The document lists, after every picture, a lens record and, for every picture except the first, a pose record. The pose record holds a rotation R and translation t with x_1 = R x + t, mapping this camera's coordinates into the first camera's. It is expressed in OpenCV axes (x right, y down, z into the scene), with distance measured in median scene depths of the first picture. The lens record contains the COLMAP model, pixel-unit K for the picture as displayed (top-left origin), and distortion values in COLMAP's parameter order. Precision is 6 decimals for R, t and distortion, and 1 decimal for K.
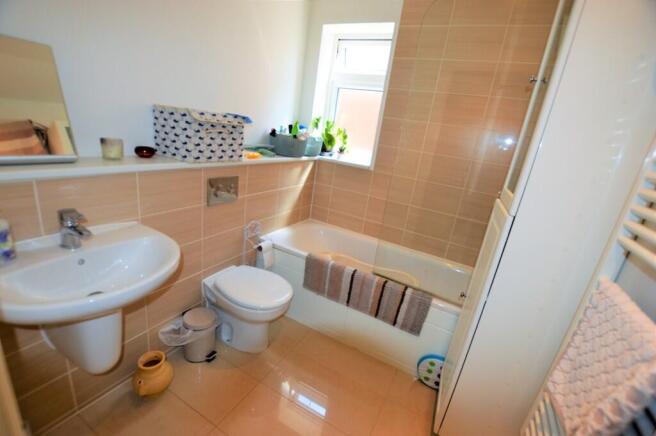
lens RADIAL K [[291.3, 0, 328.9], [0, 291.3, 216.2], [0, 0, 1]] dist [0.001419, 0.000155]
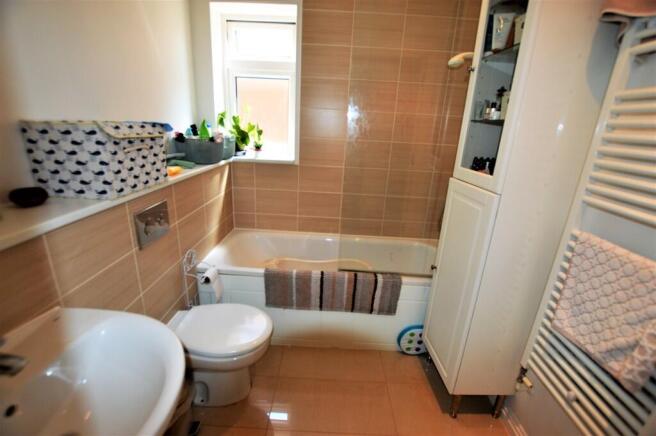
lens RADIAL K [[290.8, 0, 328.0], [0, 290.8, 218.0], [0, 0, 1]] dist [-0.002955, -0.000232]
pose [[0.895426, -0.222232, 0.385778, -0.227972], [0.200284, 0.974949, 0.096751, -0.080344], [-0.397615, -0.009368, 0.917504, 0.118064]]
